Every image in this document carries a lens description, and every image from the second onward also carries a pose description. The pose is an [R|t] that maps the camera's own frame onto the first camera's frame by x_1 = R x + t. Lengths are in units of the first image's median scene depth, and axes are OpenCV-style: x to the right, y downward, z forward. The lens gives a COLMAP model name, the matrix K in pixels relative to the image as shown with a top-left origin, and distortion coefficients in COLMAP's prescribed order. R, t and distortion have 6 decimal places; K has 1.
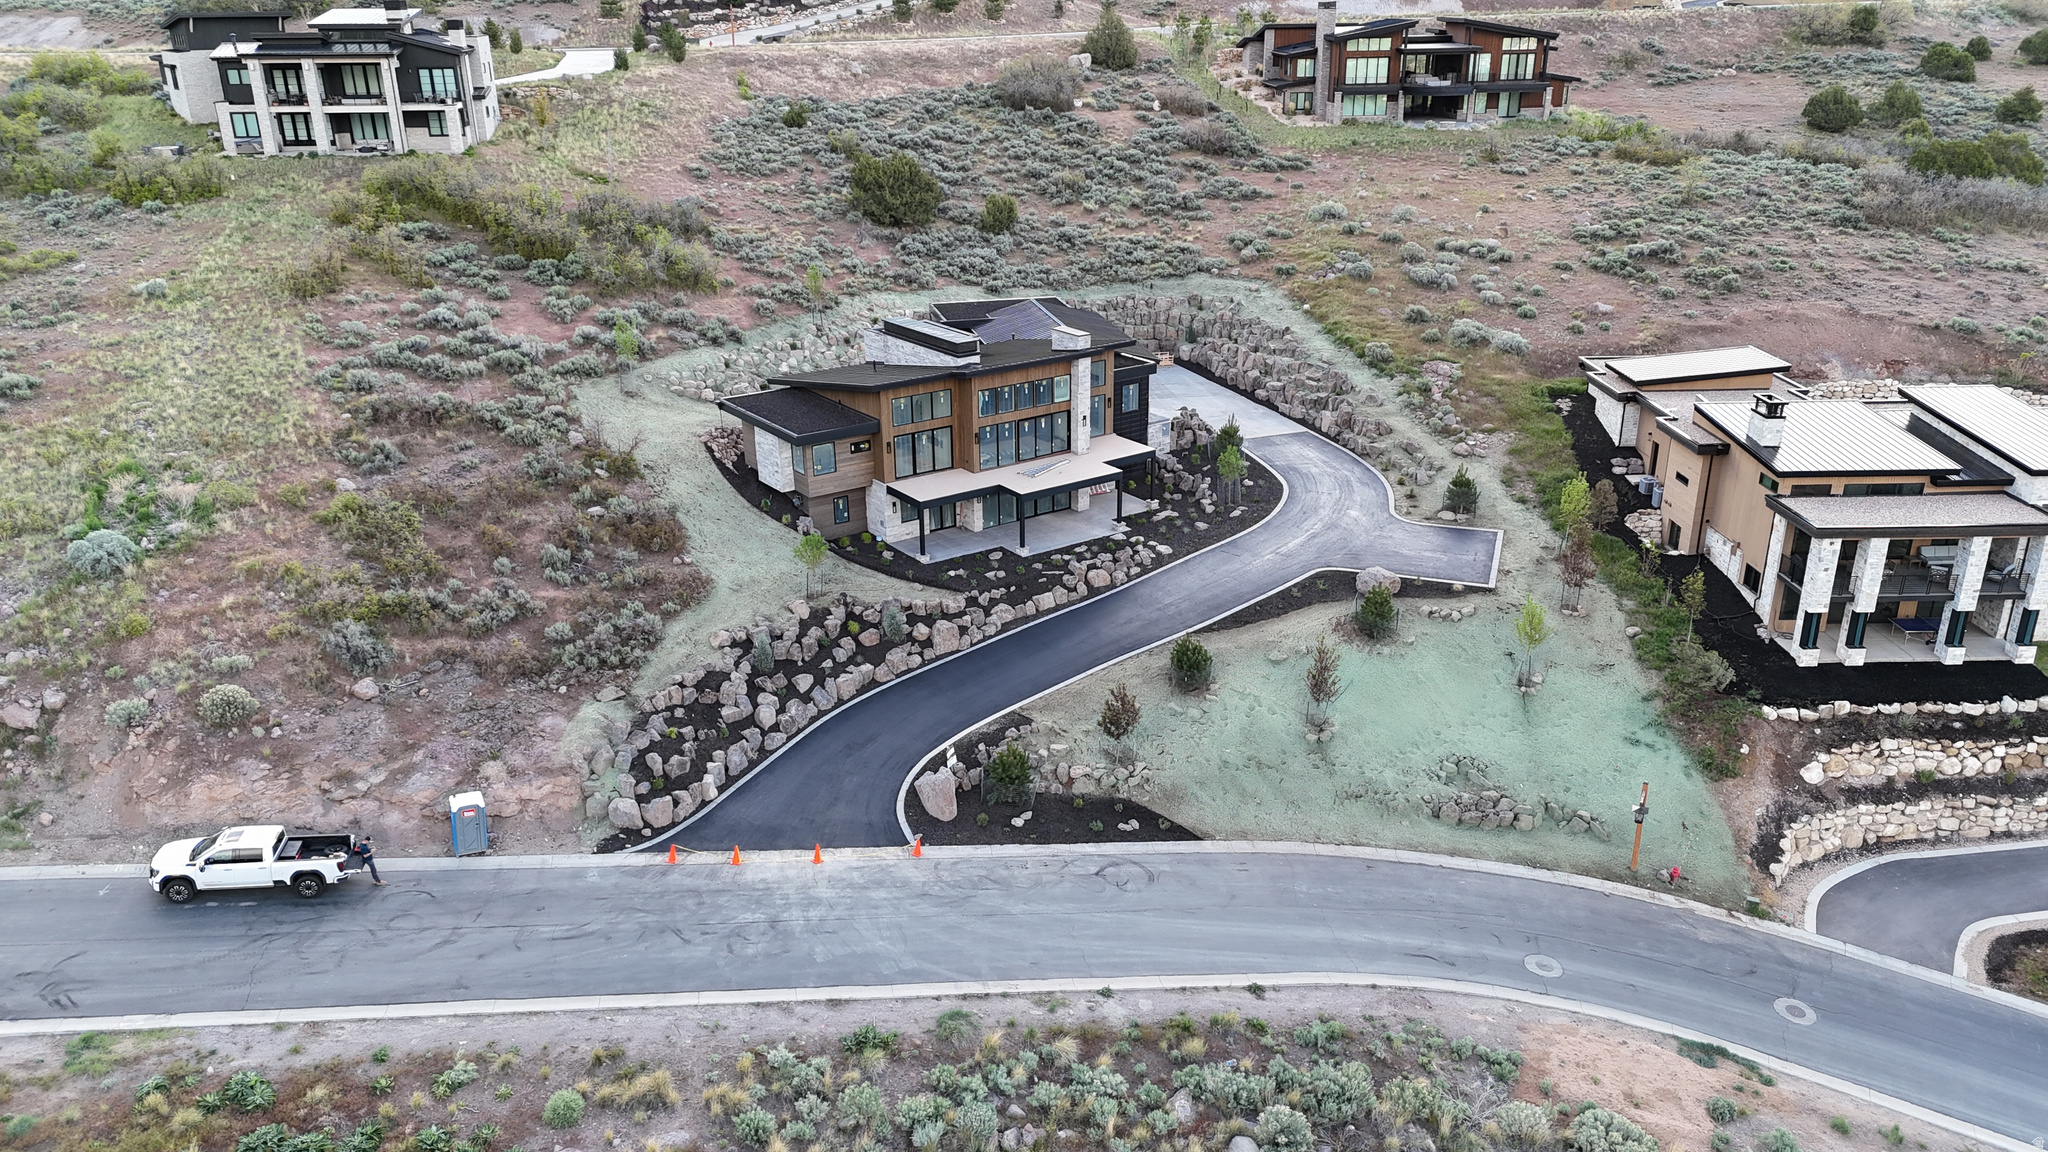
lens RADIAL K [[1494.2, 0, 1025.6], [0, 1494.2, 579.5], [0, 0, 1]] dist [0.096820, -0.097064]
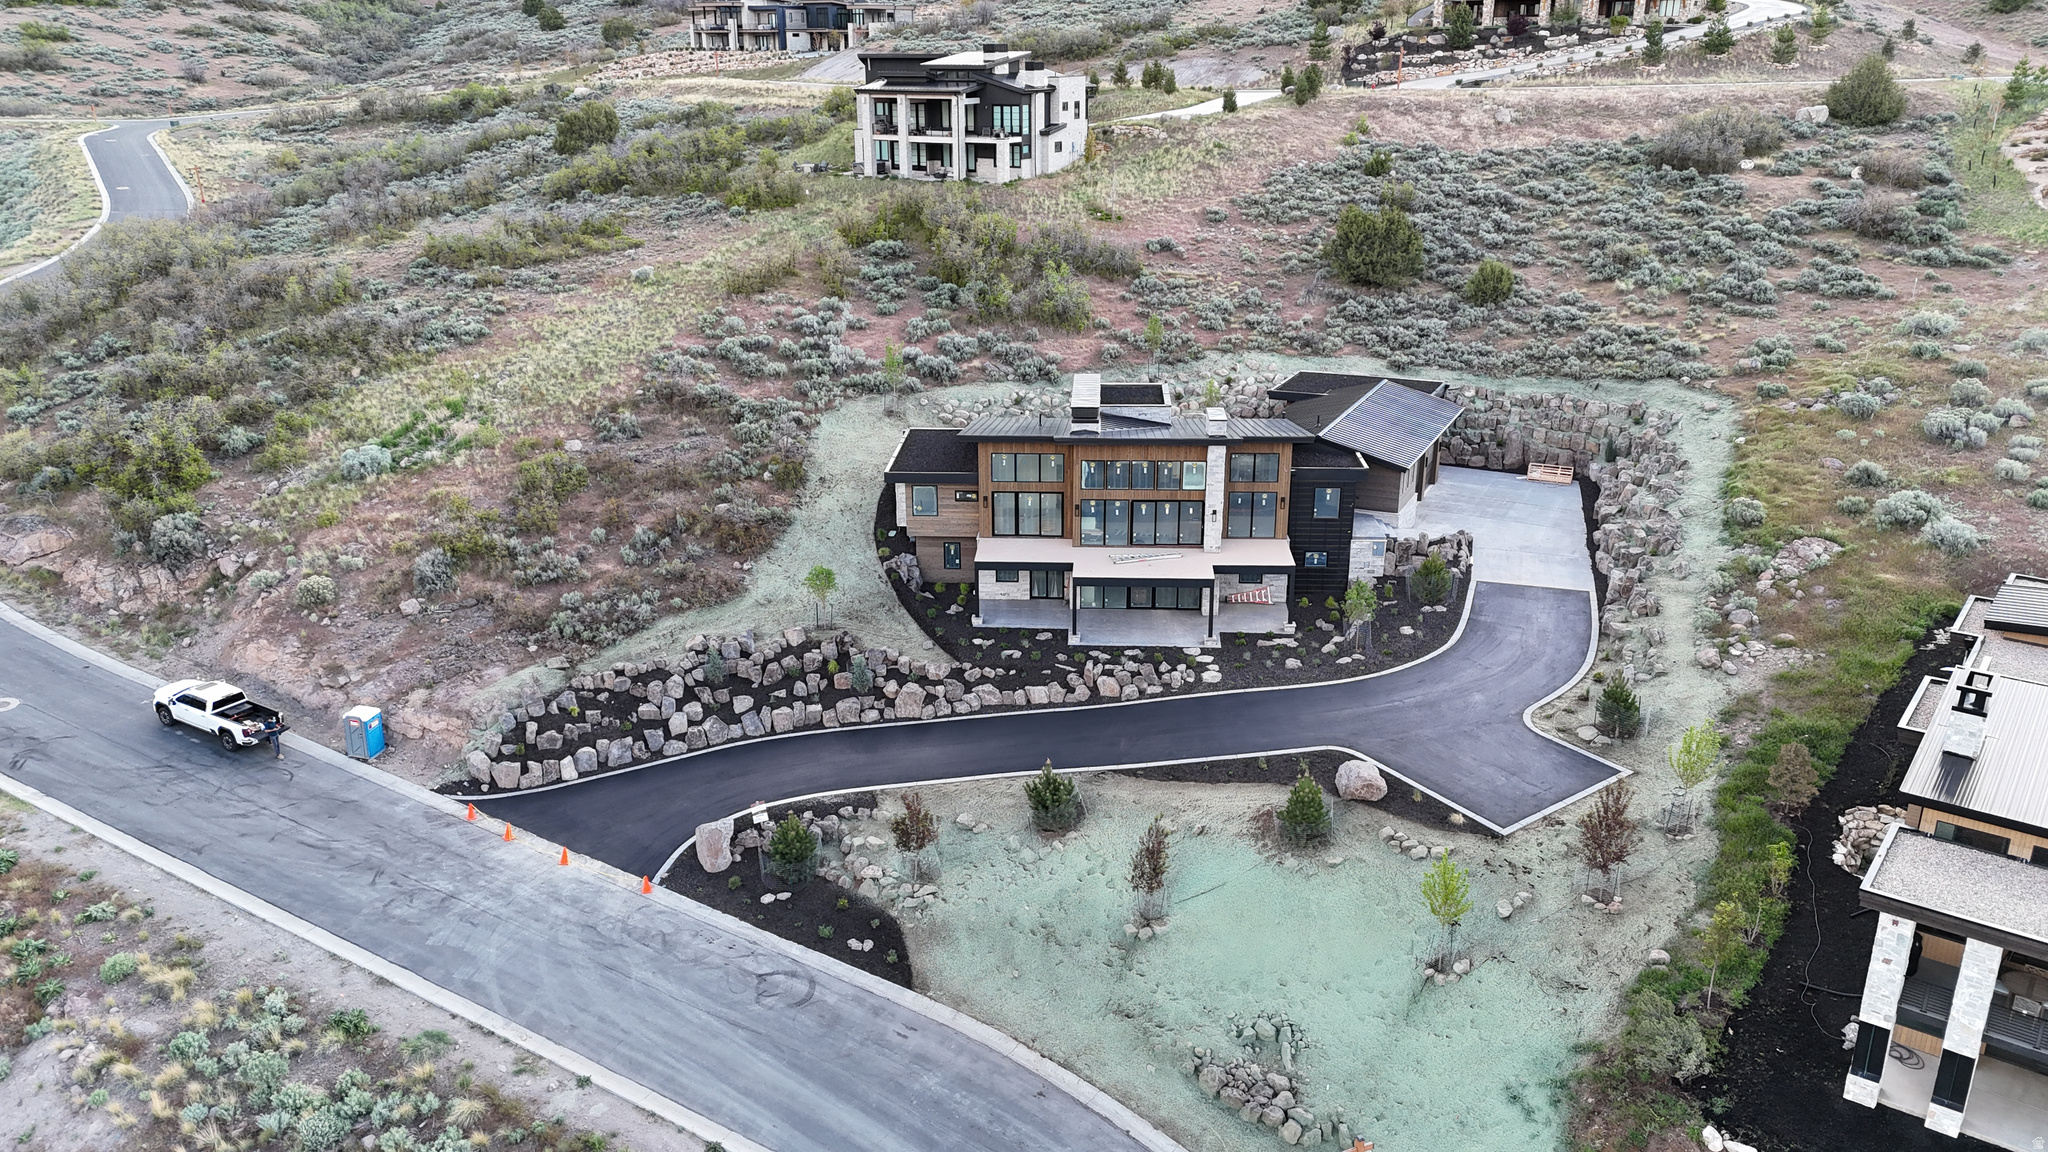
lens RADIAL K [[1494.2, 0, 1028.5], [0, 1494.2, 581.4], [0, 0, 1]] dist [0.096820, -0.097064]
pose [[0.785775, 0.215450, -0.579775, 0.551376], [-0.228851, 0.972120, 0.051085, -0.103699], [0.574618, 0.092541, 0.813173, 0.263051]]
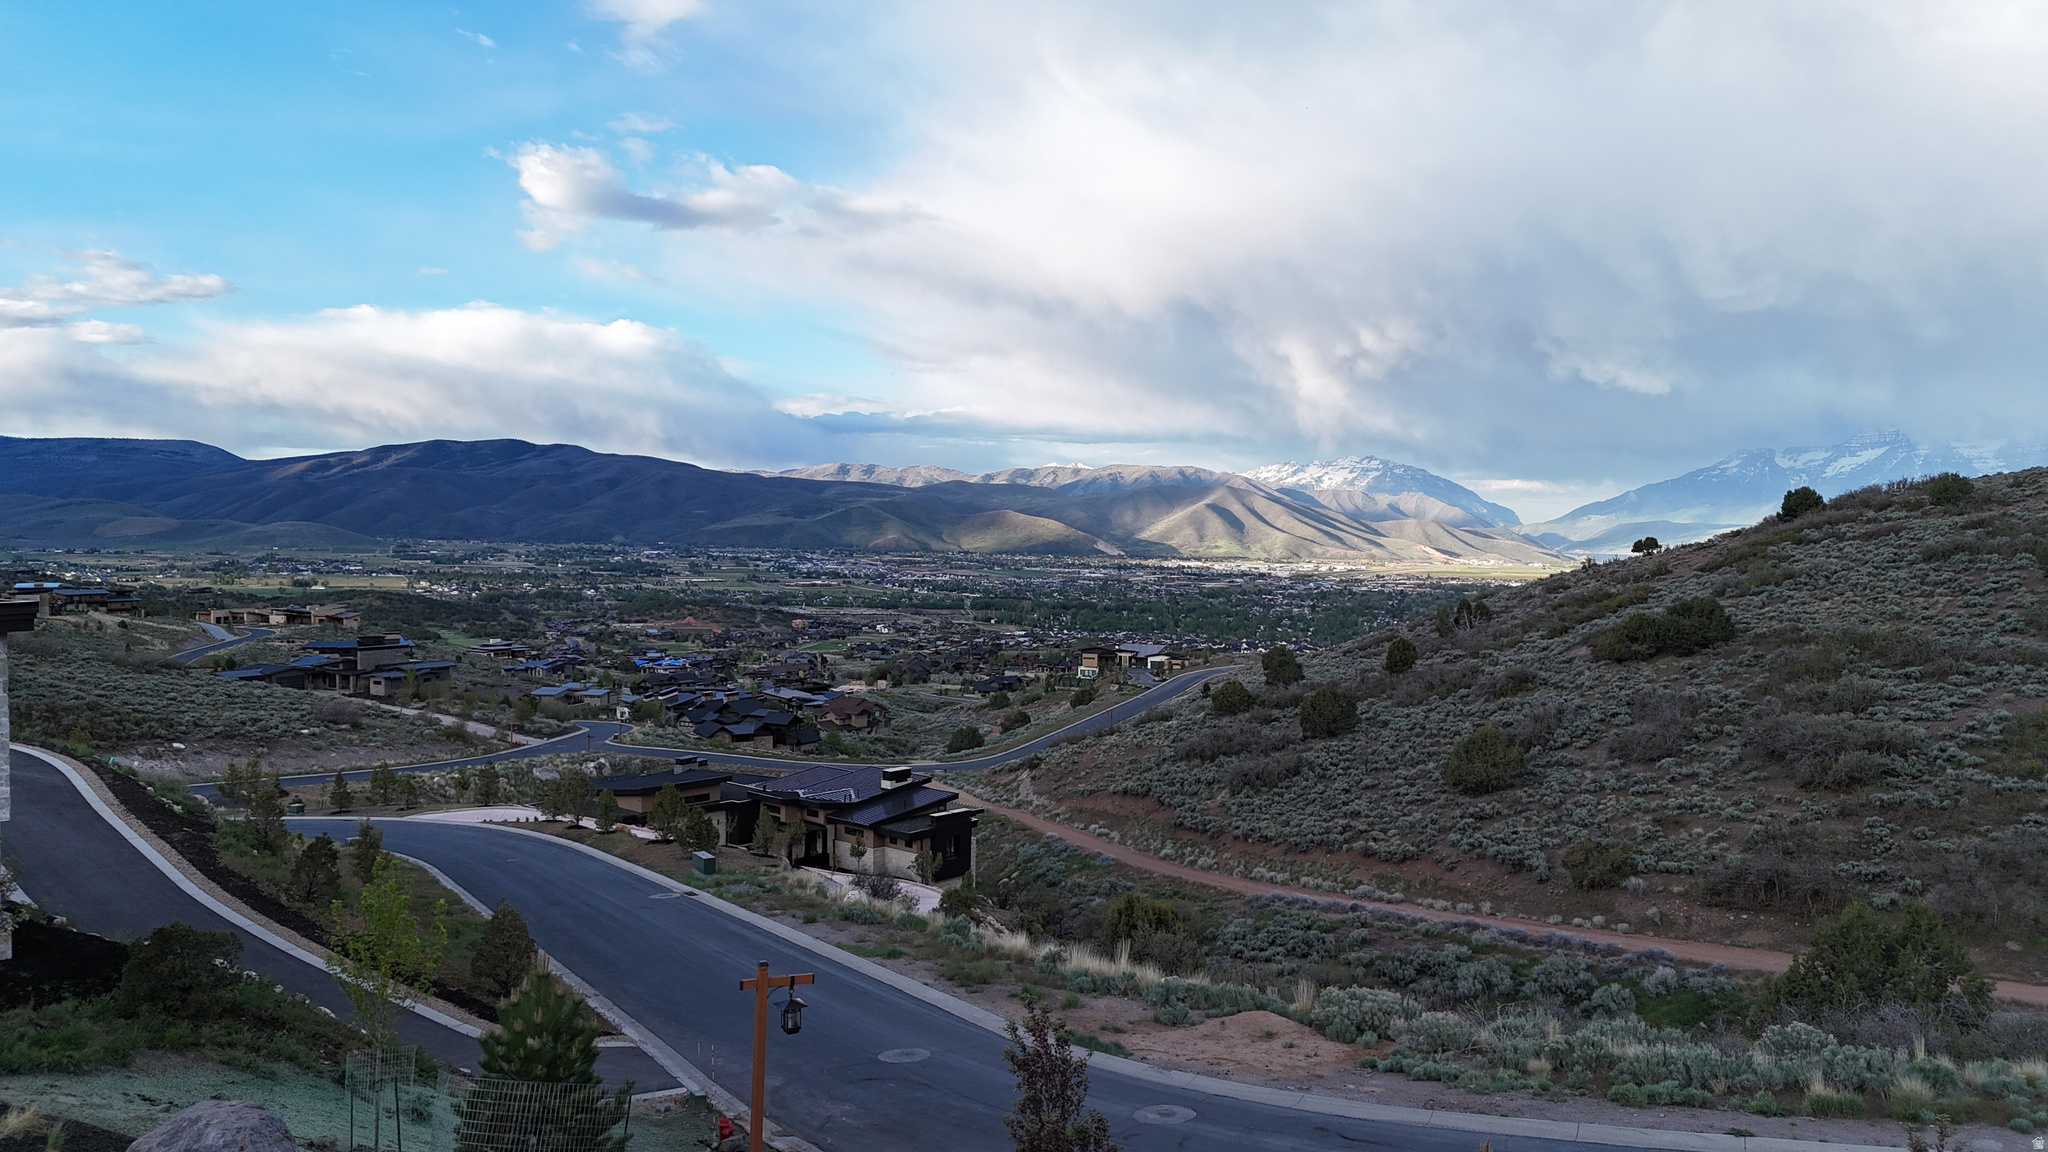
lens RADIAL K [[1494.2, 0, 1029.8], [0, 1494.2, 581.5], [0, 0, 1]] dist [0.096820, -0.097064]
pose [[-0.825699, -0.014271, 0.563930, 0.041323], [0.210610, 0.919595, 0.331644, -0.115182], [-0.523320, 0.392608, -0.756304, 1.102733]]
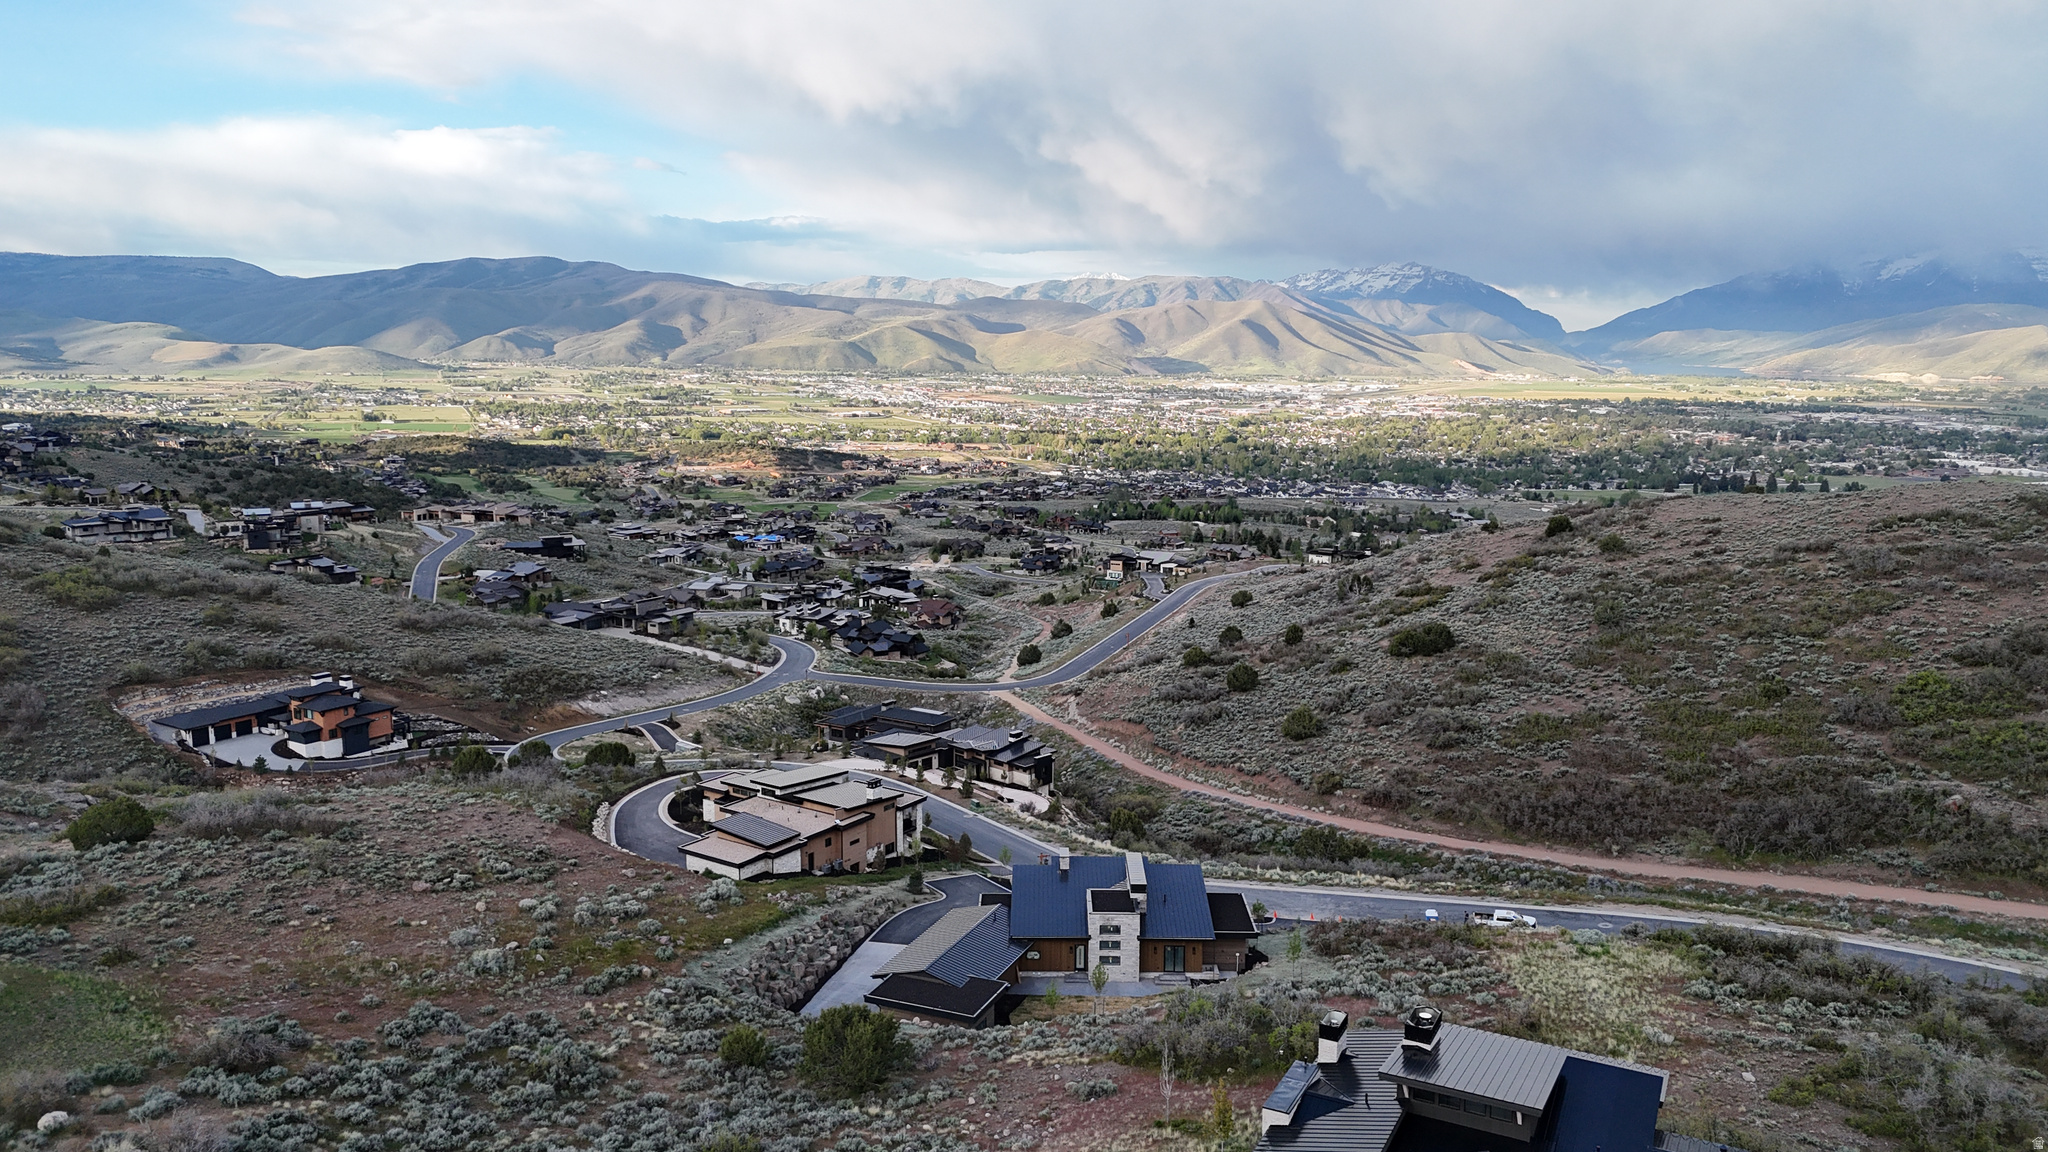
lens RADIAL K [[1494.2, 0, 1027.8], [0, 1494.2, 588.2], [0, 0, 1]] dist [0.096820, -0.097064]
pose [[-0.812366, -0.084688, 0.576966, -1.031592], [0.223692, 0.868457, 0.442431, -1.374036], [-0.538538, 0.488478, -0.686561, 2.363494]]
